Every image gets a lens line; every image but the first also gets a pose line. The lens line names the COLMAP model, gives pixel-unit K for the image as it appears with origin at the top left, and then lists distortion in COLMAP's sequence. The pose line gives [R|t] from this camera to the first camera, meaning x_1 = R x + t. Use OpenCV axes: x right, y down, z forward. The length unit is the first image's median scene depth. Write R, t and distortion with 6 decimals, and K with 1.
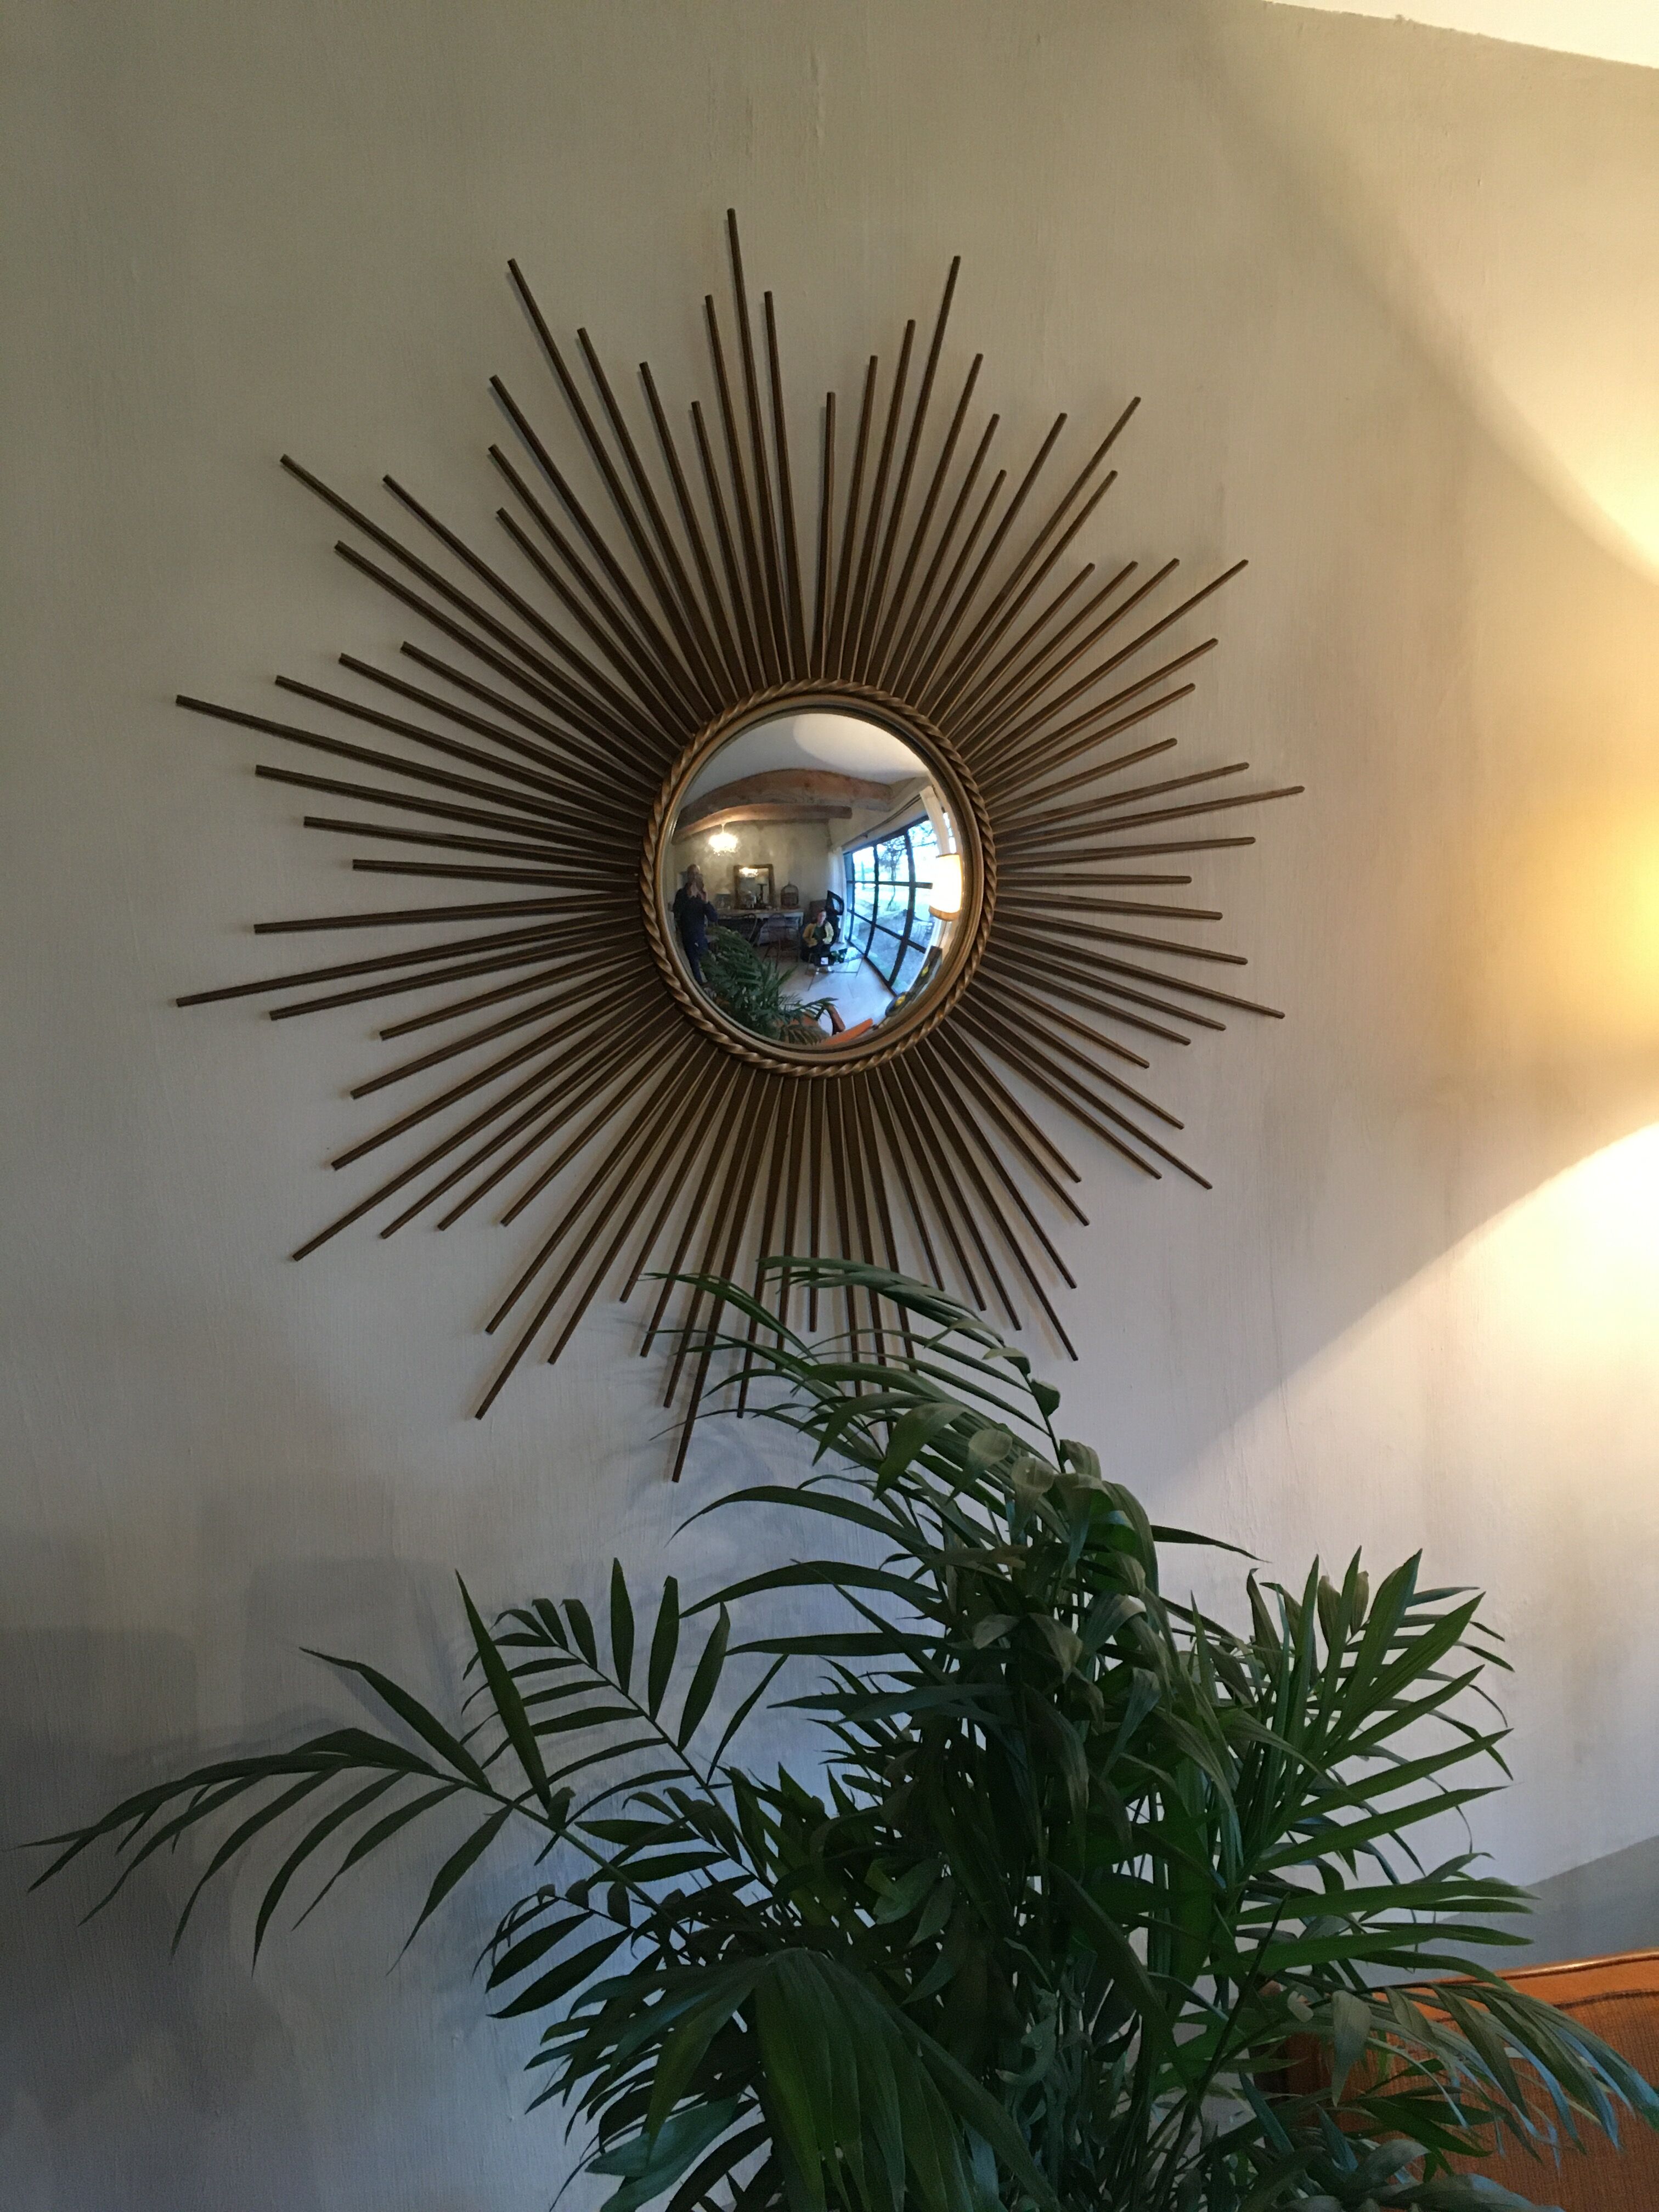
lens RADIAL K [[1905.0, 0, 829.5], [0, 1905.0, 1106.0], [0, 0, 1]] dist [0.076469, -0.073847]
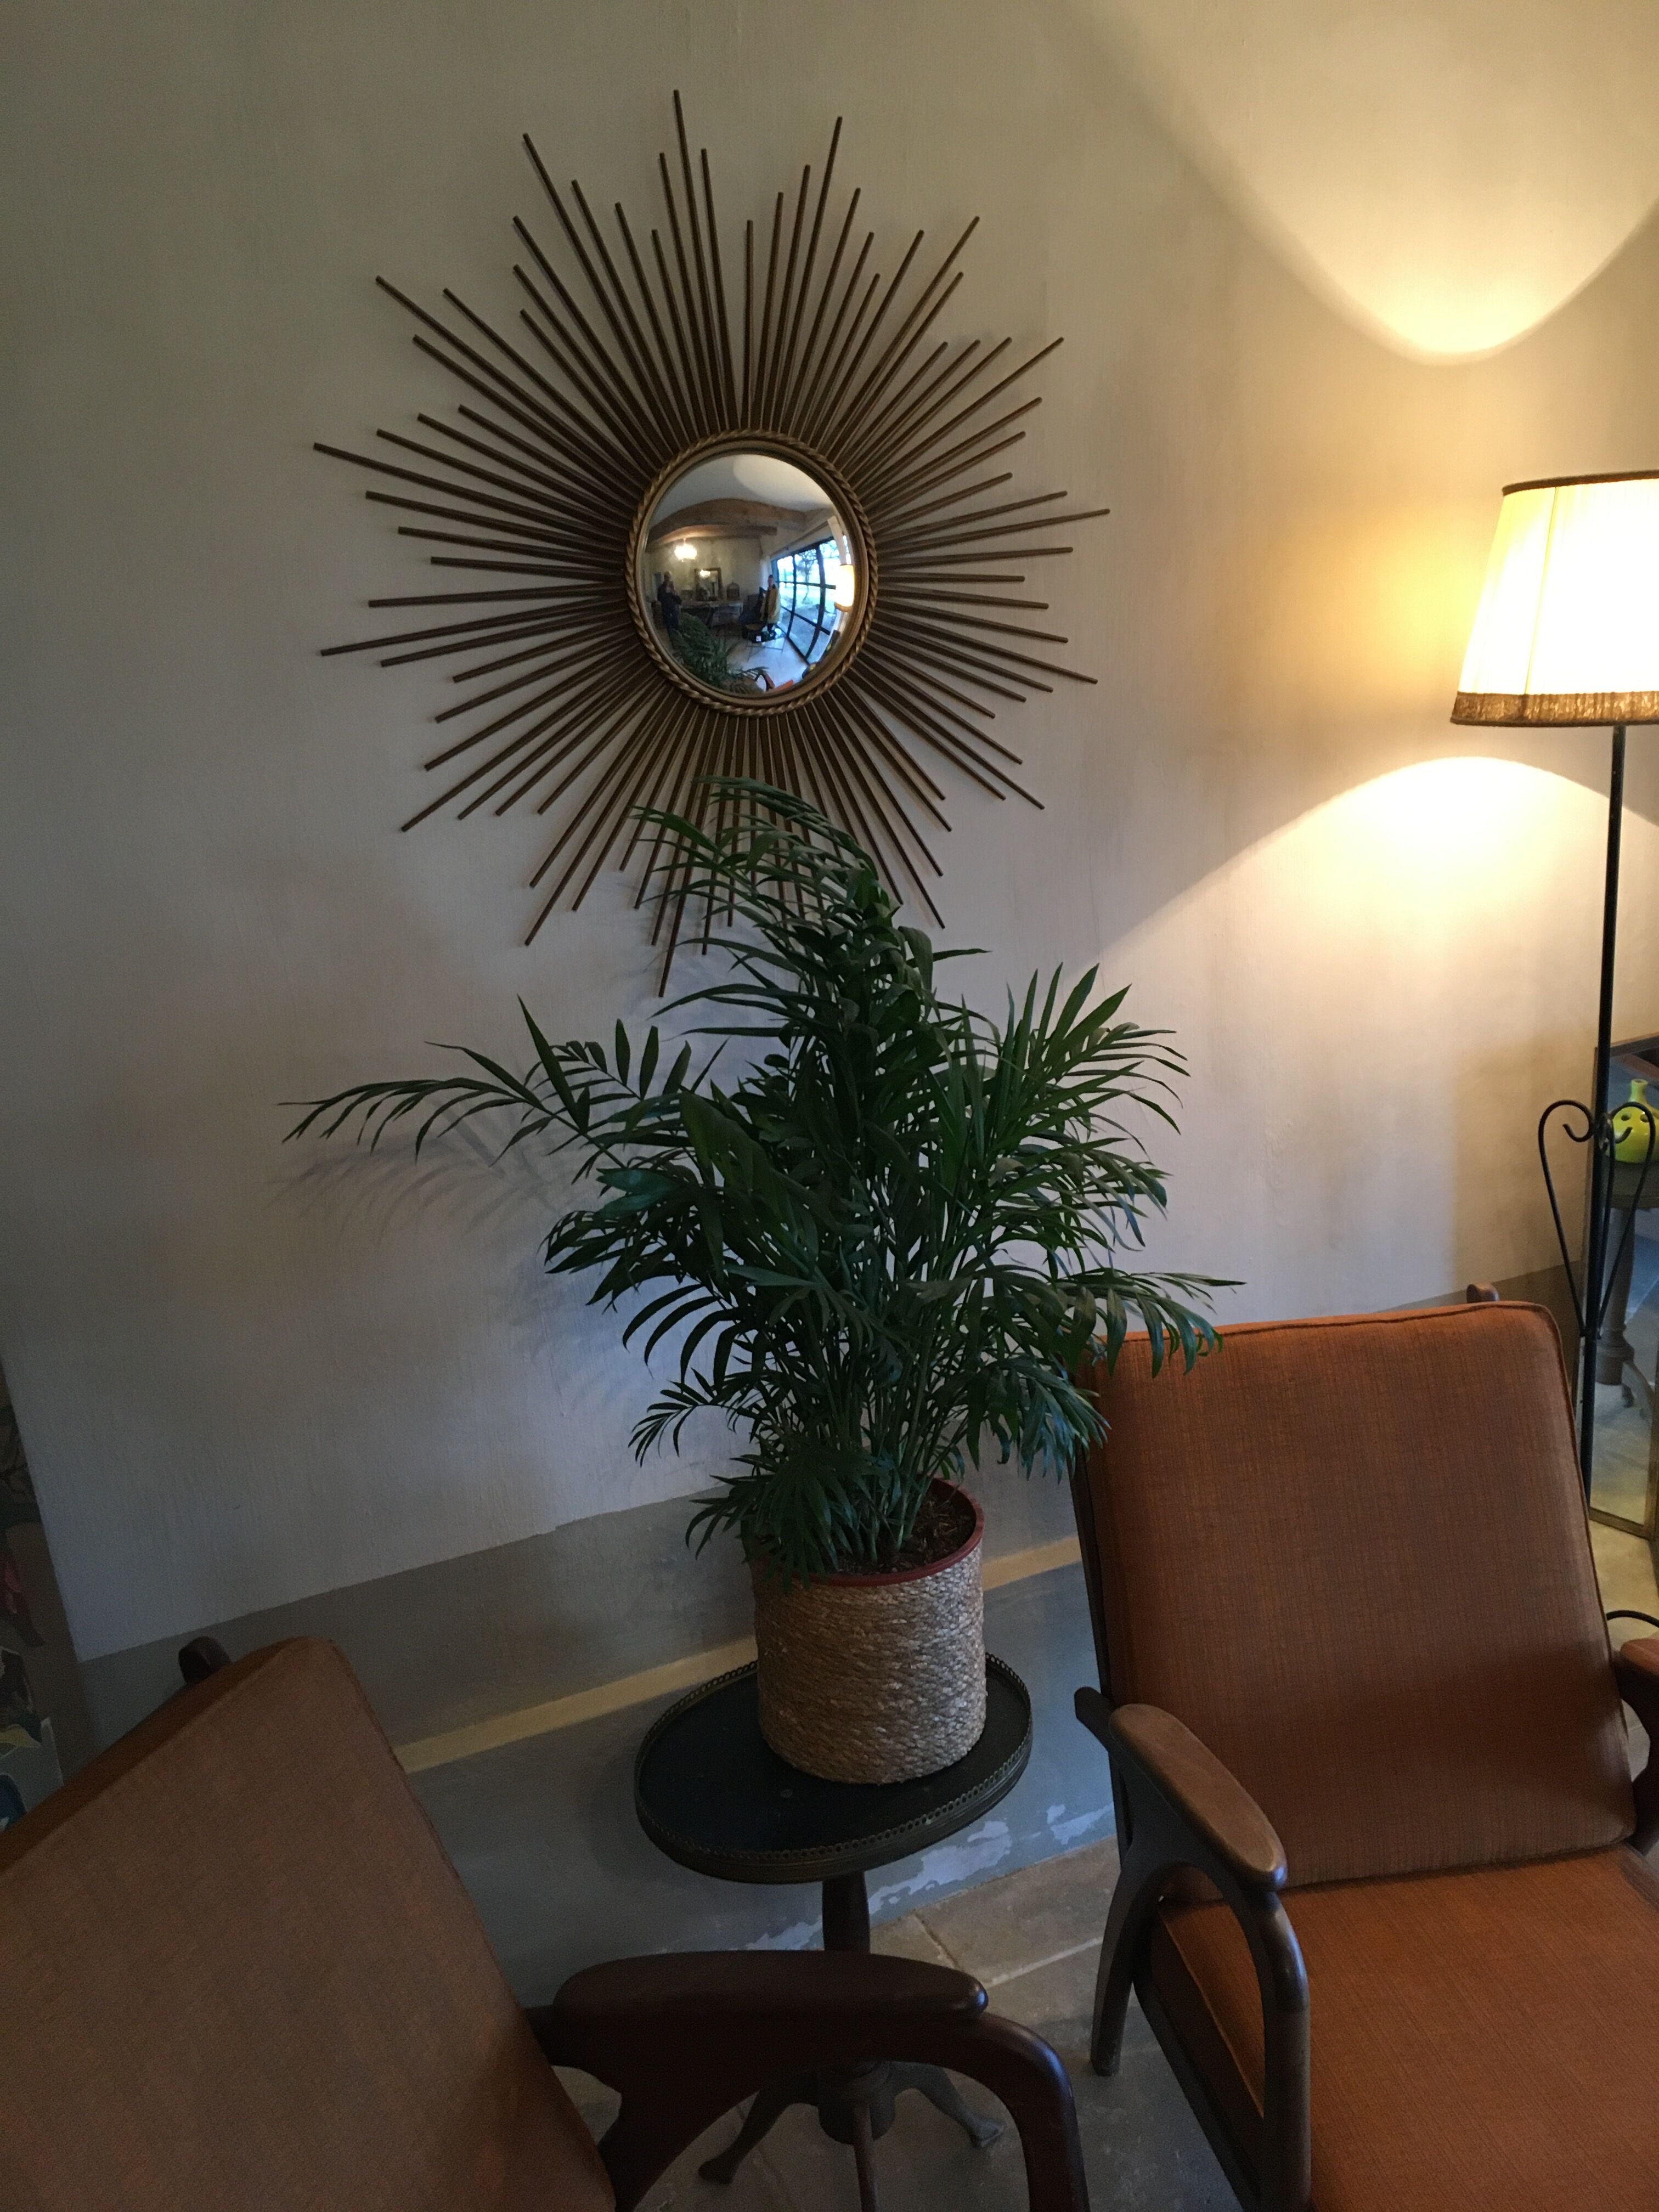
lens RADIAL K [[1896.6, 0, 829.5], [0, 1896.6, 1106.0], [0, 0, 1]] dist [0.091071, -0.106684]
pose [[0.999804, -0.010201, -0.016992, 0.073085], [0.011876, 0.994758, 0.101563, 0.131333], [0.015867, -0.101745, 0.994684, -0.461829]]
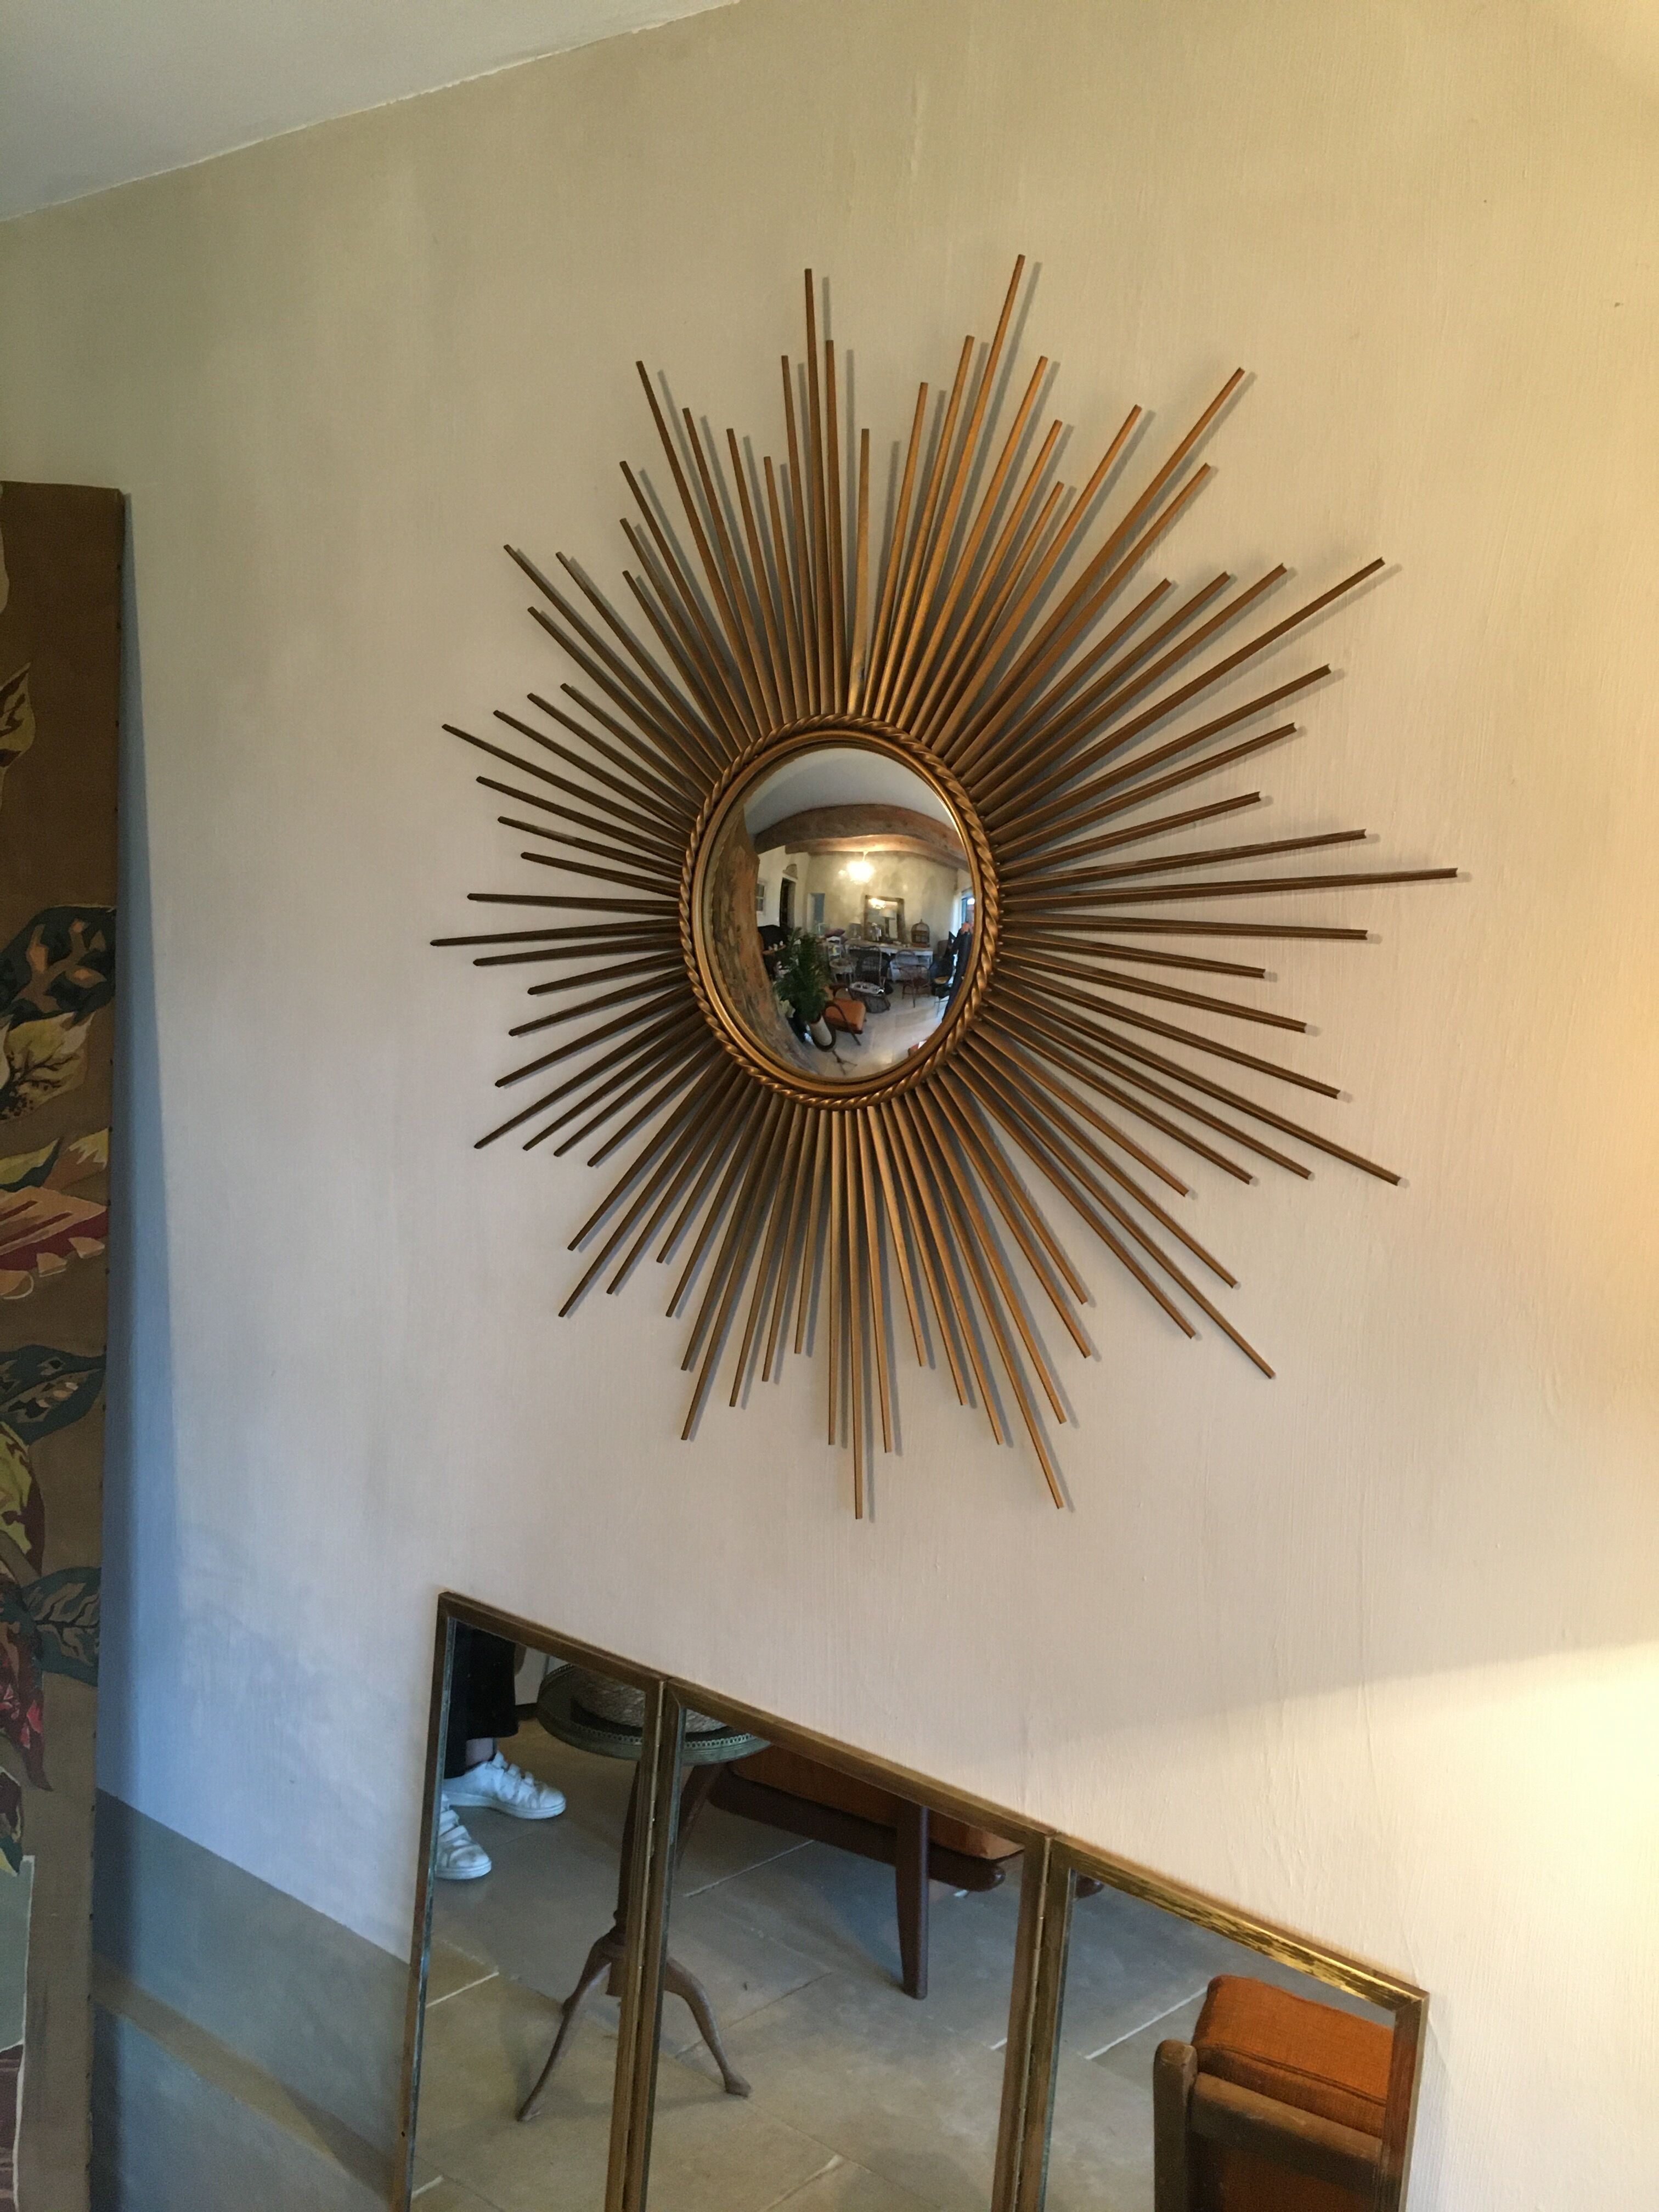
lens RADIAL K [[1905.0, 0, 829.5], [0, 1905.0, 1106.0], [0, 0, 1]] dist [0.076469, -0.073847]
pose [[0.437443, 0.185284, -0.879951, 0.879780], [-0.202613, 0.973689, 0.104298, -0.121069], [0.876123, 0.132665, 0.463474, 0.533400]]
